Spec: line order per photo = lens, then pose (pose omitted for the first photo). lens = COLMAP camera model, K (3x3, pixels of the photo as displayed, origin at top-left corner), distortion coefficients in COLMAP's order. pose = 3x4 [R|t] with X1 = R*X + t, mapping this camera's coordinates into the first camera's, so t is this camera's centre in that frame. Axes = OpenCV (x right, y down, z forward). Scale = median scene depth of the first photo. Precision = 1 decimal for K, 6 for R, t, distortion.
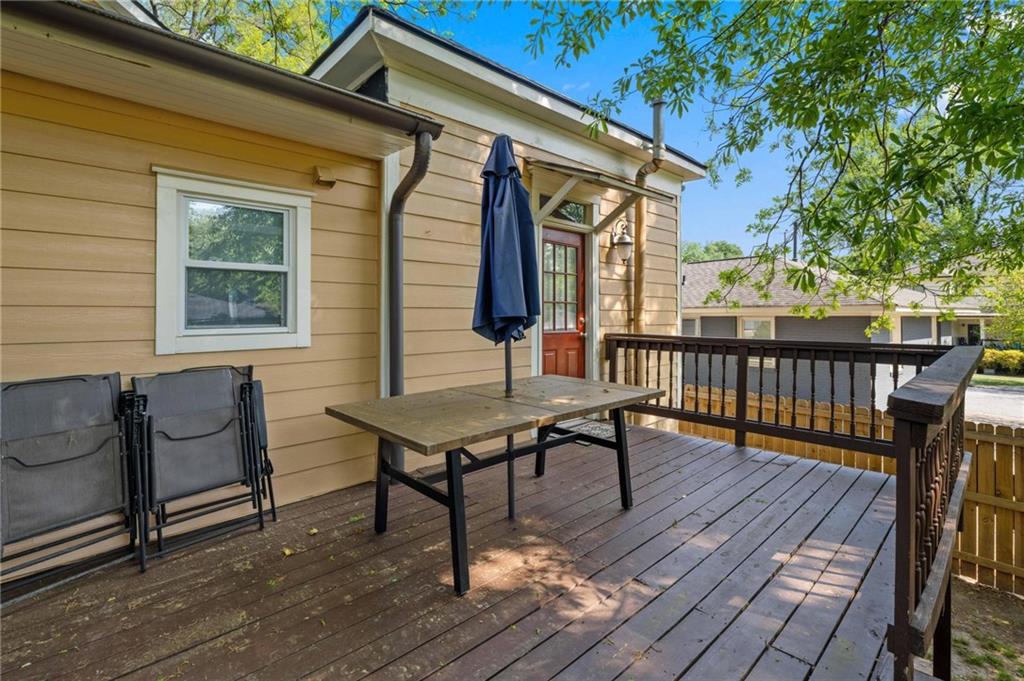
lens RADIAL K [[477.7, 0, 507.8], [0, 477.7, 314.4], [0, 0, 1]] dist [0.001110, 0.000293]
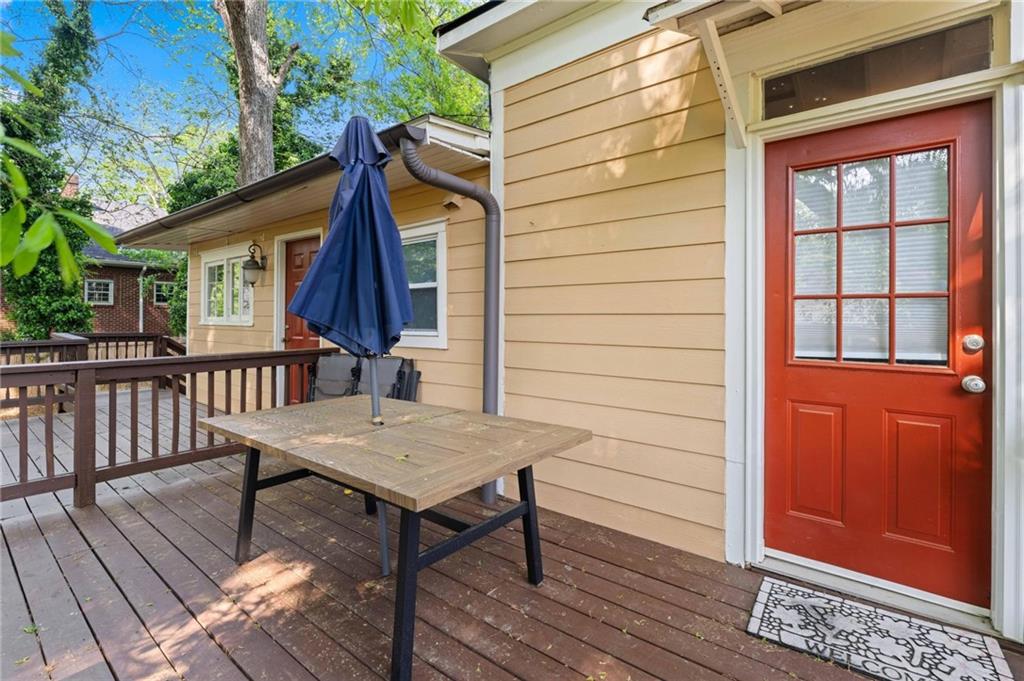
lens RADIAL K [[477.7, 0, 507.8], [0, 477.7, 314.4], [0, 0, 1]] dist [0.001110, 0.000293]
pose [[0.123328, -0.013673, -0.992272, 0.788294], [-0.009153, 0.999847, -0.014915, -0.001721], [0.992324, 0.010922, 0.123184, 1.036269]]
